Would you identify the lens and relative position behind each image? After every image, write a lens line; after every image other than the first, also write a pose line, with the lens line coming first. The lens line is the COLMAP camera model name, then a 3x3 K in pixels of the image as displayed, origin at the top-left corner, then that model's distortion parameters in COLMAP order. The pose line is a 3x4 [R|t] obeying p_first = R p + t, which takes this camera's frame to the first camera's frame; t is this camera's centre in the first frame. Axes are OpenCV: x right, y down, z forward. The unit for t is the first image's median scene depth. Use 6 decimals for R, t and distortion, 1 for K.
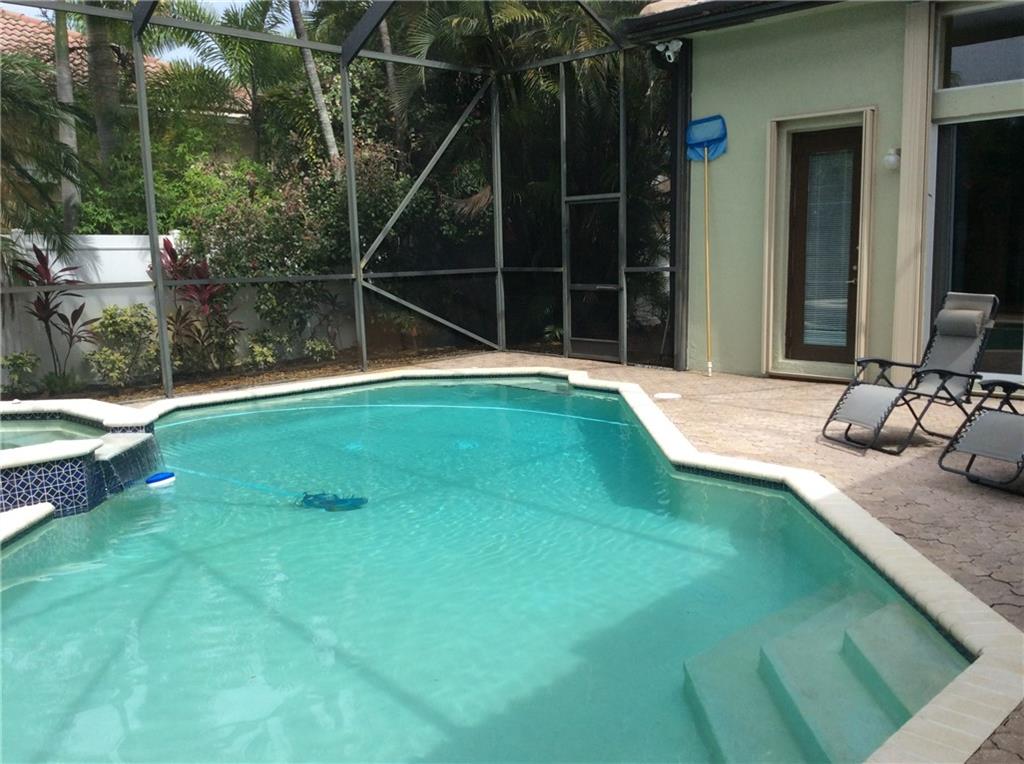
lens RADIAL K [[926.5, 0, 514.9], [0, 926.5, 381.3], [0, 0, 1]] dist [0.136947, -0.264639]
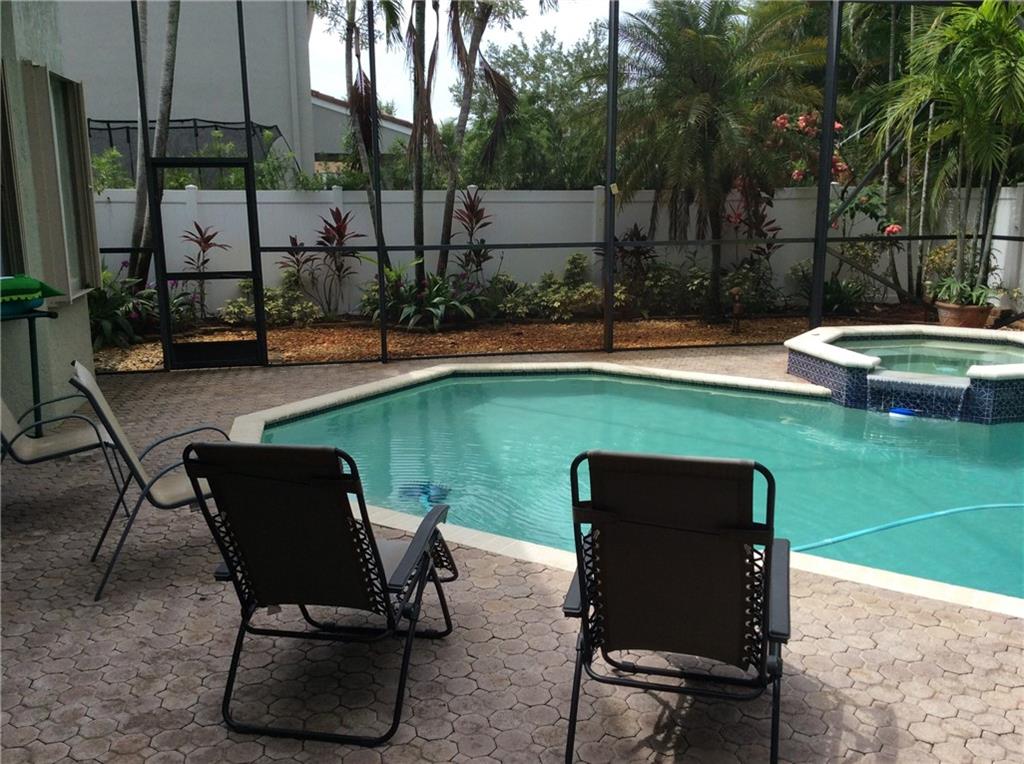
lens RADIAL K [[931.5, 0, 512.2], [0, 931.5, 388.0], [0, 0, 1]] dist [0.104349, -0.182863]
pose [[-0.556318, 0.196611, -0.807375, 0.813420], [-0.103858, 0.947536, 0.302306, -0.223704], [0.824453, 0.252031, -0.506712, 1.142633]]
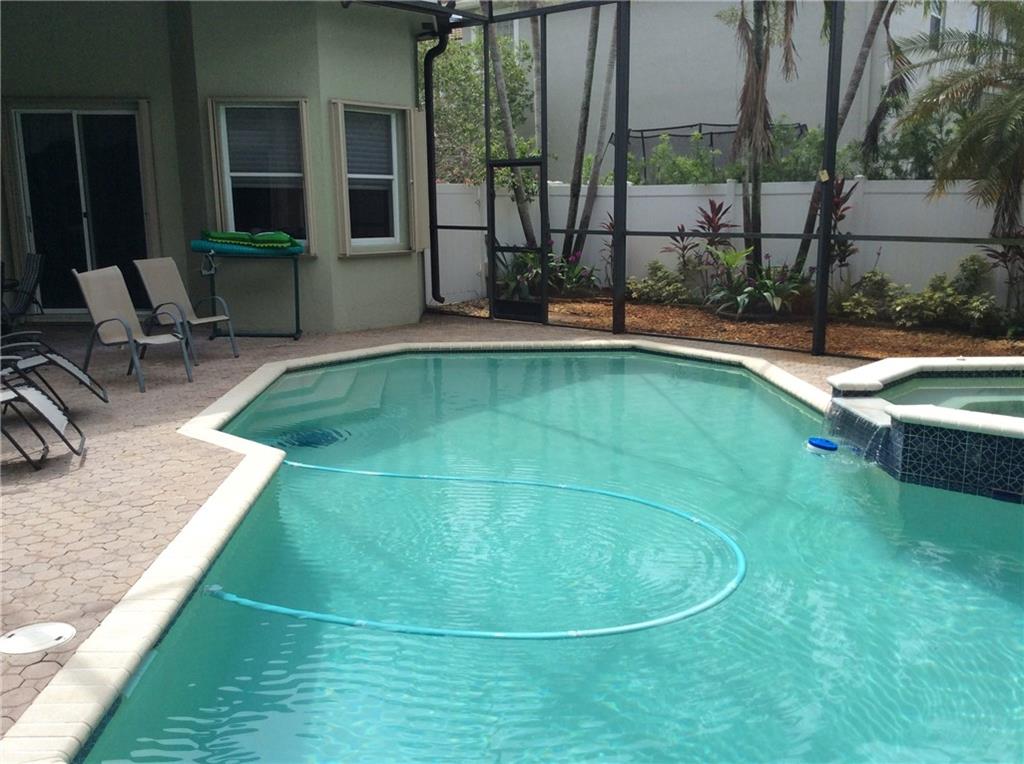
lens RADIAL K [[926.5, 0, 514.9], [0, 926.5, 381.3], [0, 0, 1]] dist [0.136947, -0.264639]
pose [[-0.998883, 0.032395, -0.034403, -0.018134], [0.018946, 0.941507, 0.336462, -0.278499], [0.043291, 0.335434, -0.941069, 1.801790]]
